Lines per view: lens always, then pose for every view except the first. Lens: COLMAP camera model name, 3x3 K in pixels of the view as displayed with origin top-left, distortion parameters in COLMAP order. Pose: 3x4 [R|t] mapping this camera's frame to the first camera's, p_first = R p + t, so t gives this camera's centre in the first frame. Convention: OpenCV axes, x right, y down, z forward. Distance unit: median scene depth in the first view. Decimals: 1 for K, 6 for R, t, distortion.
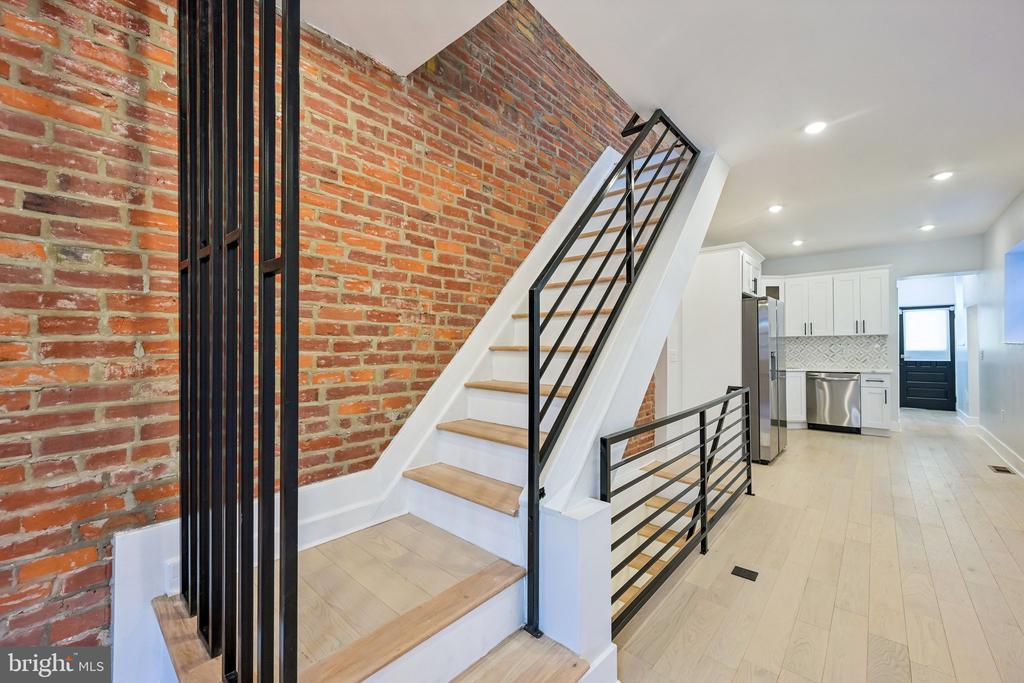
lens RADIAL K [[402.4, 0, 510.5], [0, 402.4, 344.9], [0, 0, 1]] dist [-0.001513, 0.000976]
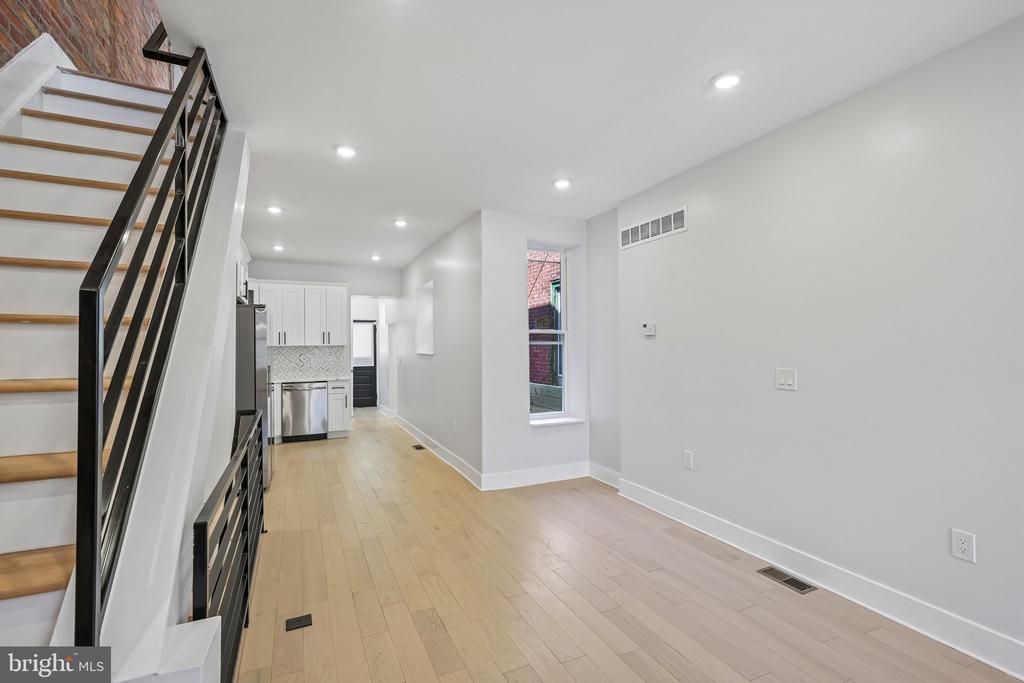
lens RADIAL K [[470.5, 0, 512.3], [0, 470.5, 342.3], [0, 0, 1]] dist [0.003413, 0.001142]
pose [[0.392027, 0.010498, 0.919894, -0.190560], [0.002949, 0.999915, -0.012668, -0.037130], [-0.919949, 0.007679, 0.391963, 0.142060]]
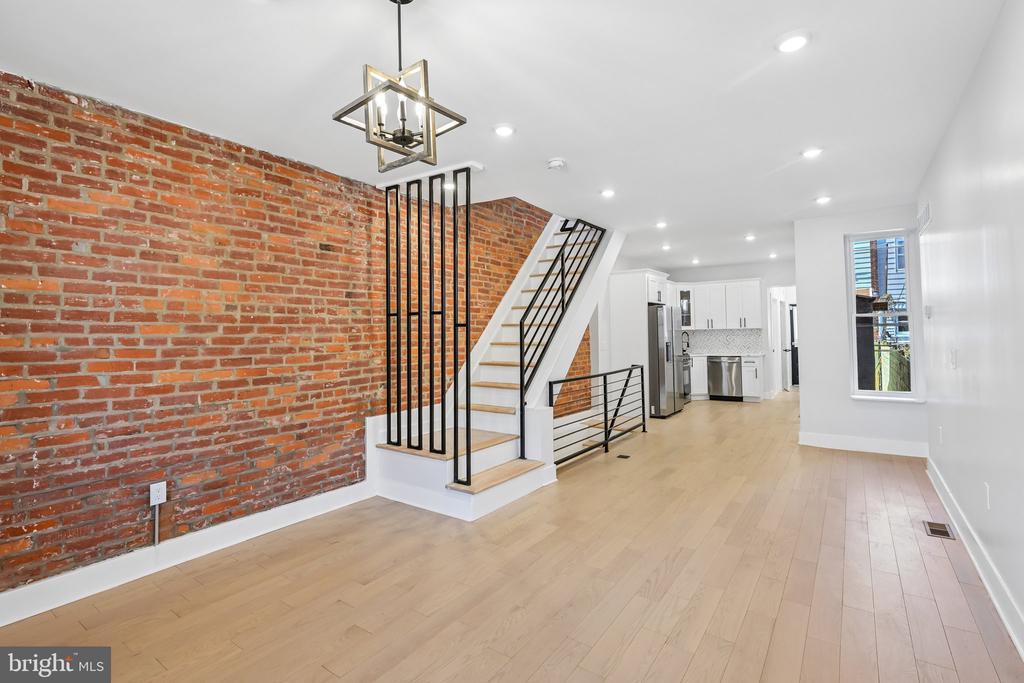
lens RADIAL K [[470.5, 0, 508.3], [0, 470.5, 335.9], [0, 0, 1]] dist [0.003413, 0.001142]
pose [[0.993759, -0.009719, 0.111128, -0.213037], [0.009100, 0.999940, 0.006076, -0.038671], [-0.111180, -0.005026, 0.993788, -1.147483]]
